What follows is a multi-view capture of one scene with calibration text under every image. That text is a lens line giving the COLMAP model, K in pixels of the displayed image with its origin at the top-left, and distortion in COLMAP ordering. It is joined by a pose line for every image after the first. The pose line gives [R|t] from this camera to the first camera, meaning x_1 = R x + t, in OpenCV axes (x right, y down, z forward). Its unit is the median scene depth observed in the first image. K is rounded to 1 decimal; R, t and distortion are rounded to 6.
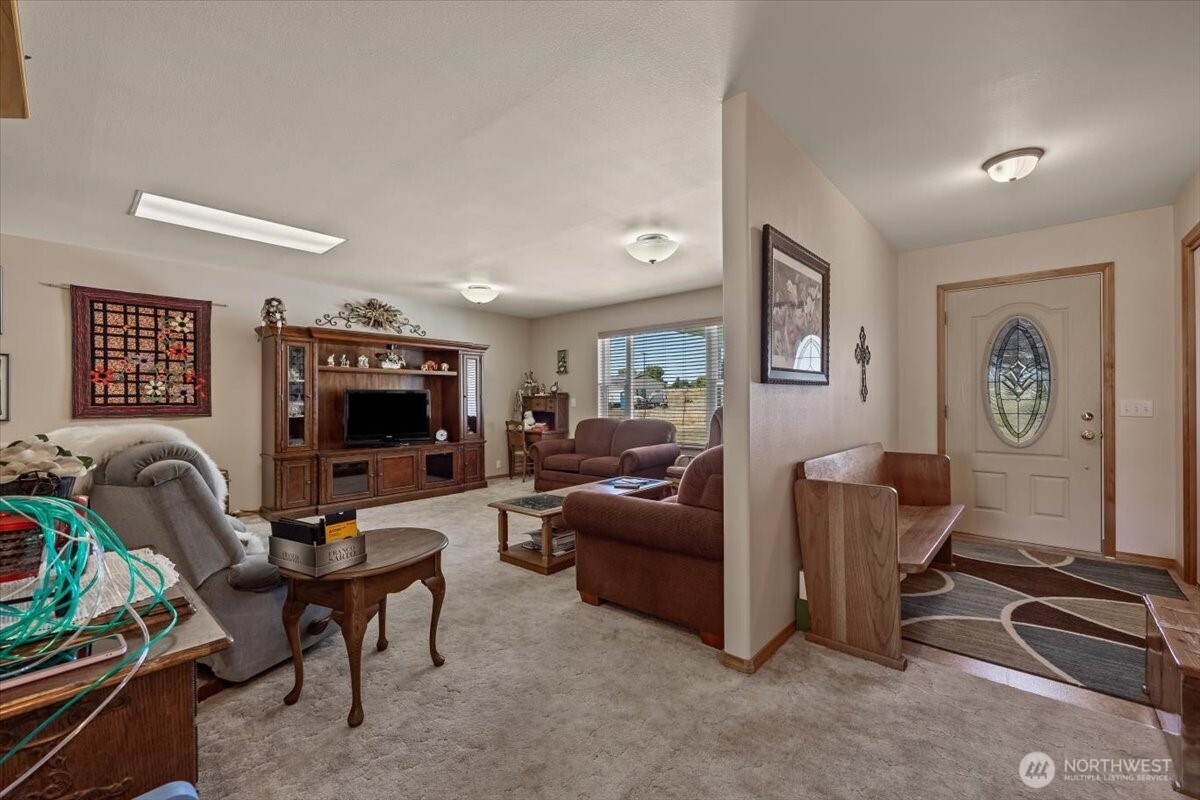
lens RADIAL K [[484.0, 0, 595.6], [0, 484.0, 400.9], [0, 0, 1]] dist [-0.001926, -0.000149]
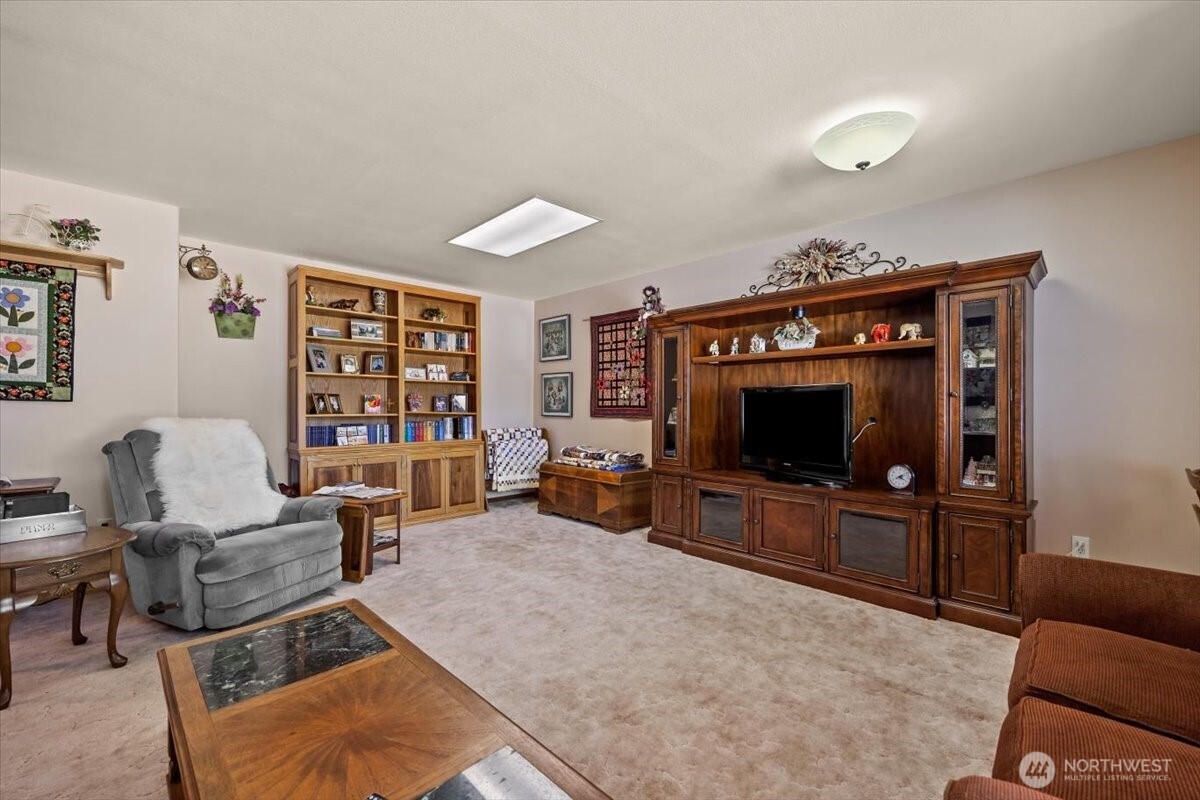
lens RADIAL K [[484.0, 0, 597.4], [0, 484.0, 404.1], [0, 0, 1]] dist [-0.001926, -0.000149]
pose [[-0.052209, -0.001736, -0.998635, 0.225479], [-0.004762, 0.999988, -0.001489, 0.002686], [0.998625, 0.004677, -0.052216, 0.986595]]
